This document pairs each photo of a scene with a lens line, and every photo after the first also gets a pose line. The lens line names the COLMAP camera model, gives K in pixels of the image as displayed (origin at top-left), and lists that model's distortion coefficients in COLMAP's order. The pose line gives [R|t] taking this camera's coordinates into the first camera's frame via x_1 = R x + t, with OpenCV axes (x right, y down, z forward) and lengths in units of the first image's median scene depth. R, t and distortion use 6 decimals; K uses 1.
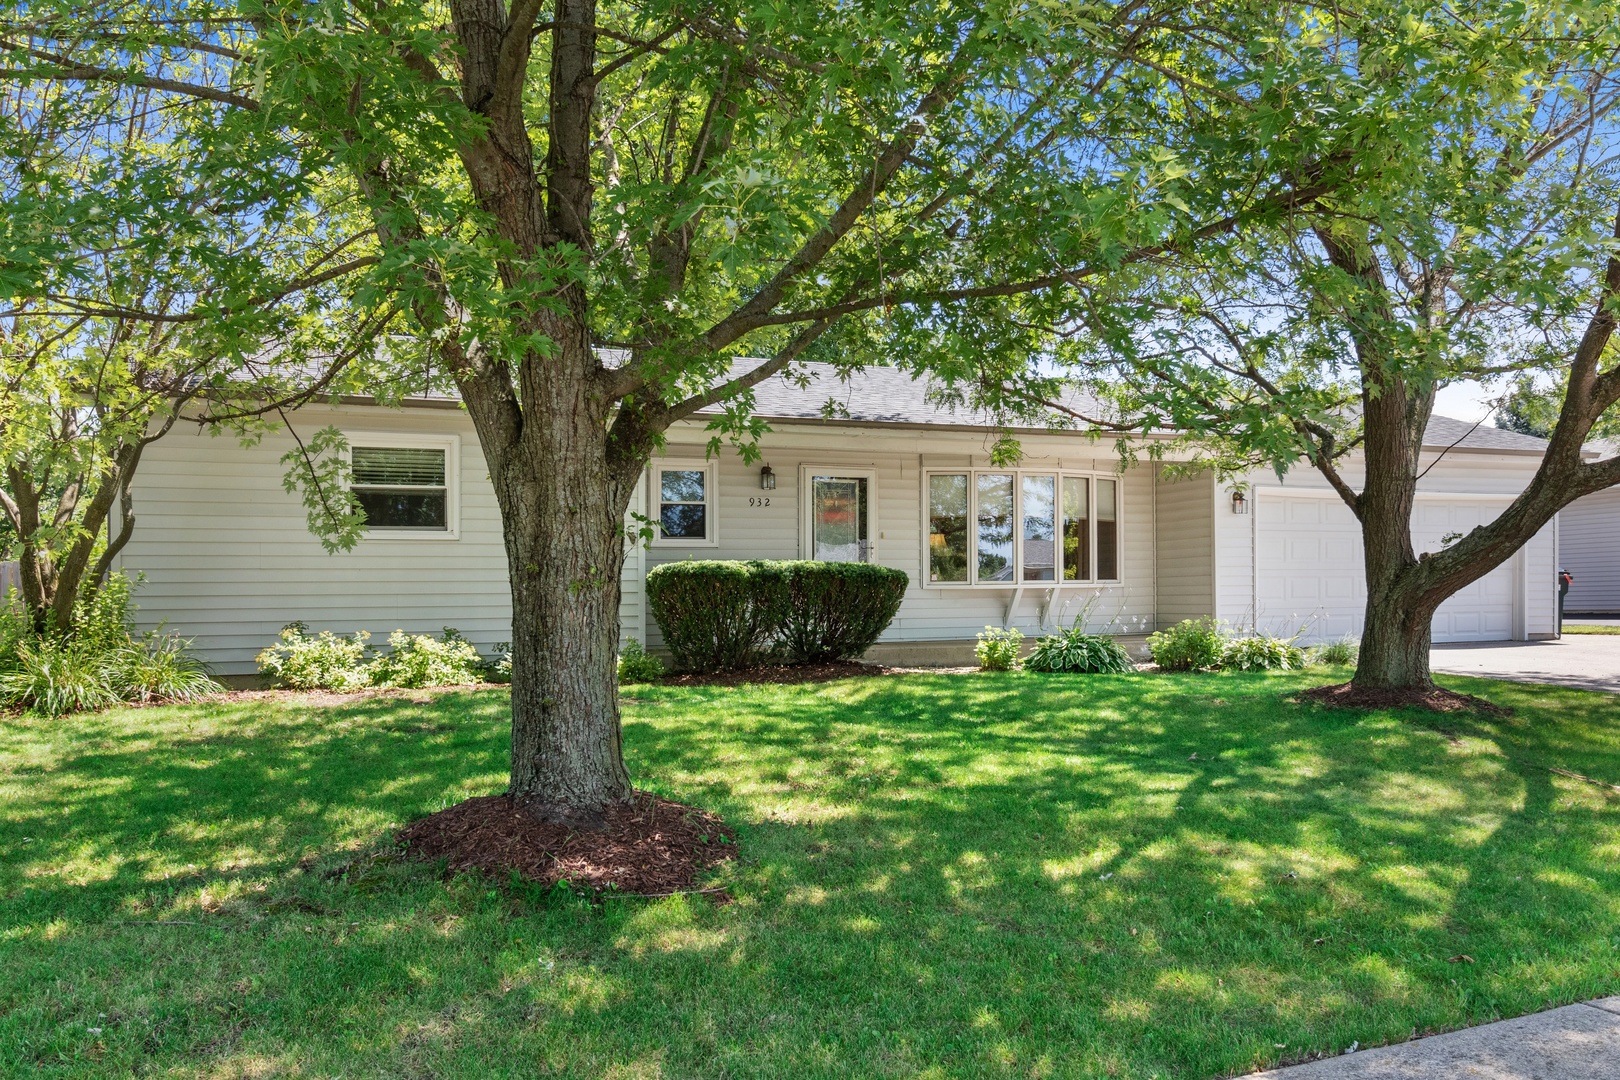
lens RADIAL K [[1265.3, 0, 809.8], [0, 1265.3, 545.6], [0, 0, 1]] dist [0.001247, -0.000248]
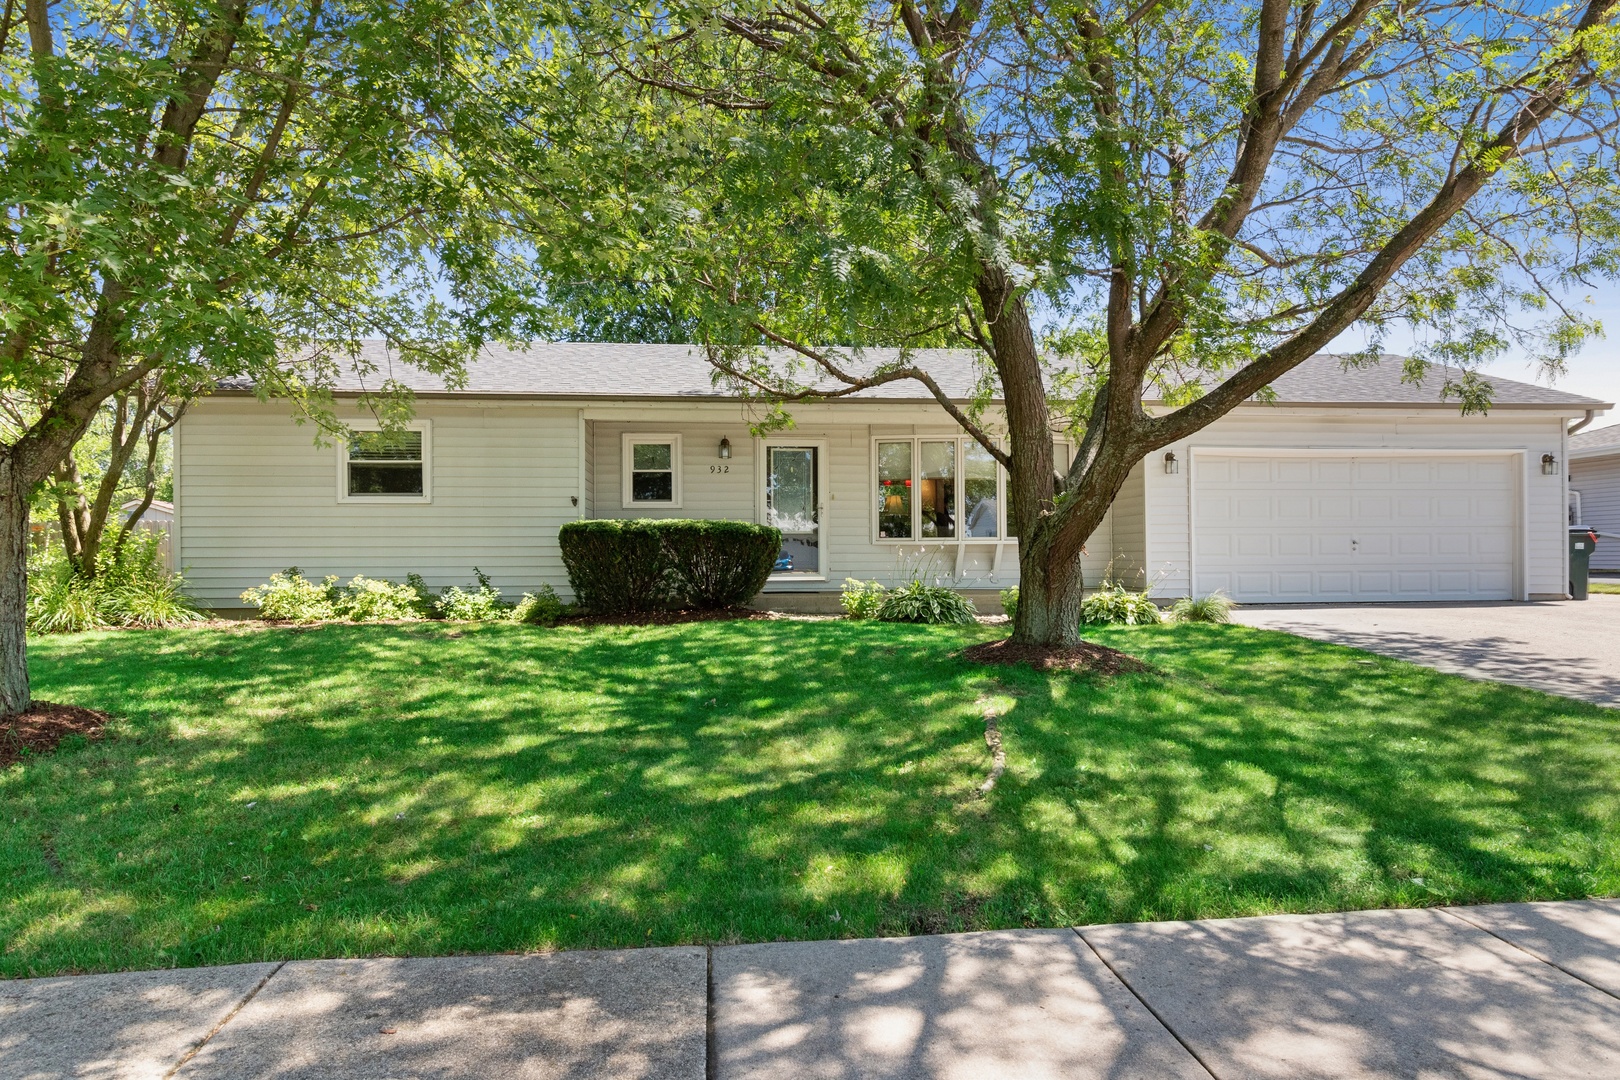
lens RADIAL K [[1064.0, 0, 810.0], [0, 1064.0, 534.3], [0, 0, 1]] dist [-0.009248, -0.000985]
pose [[0.957391, 0.000691, -0.288795, 0.380306], [0.006094, 0.999726, 0.022596, 0.004278], [0.288731, -0.023393, 0.957124, 0.104219]]
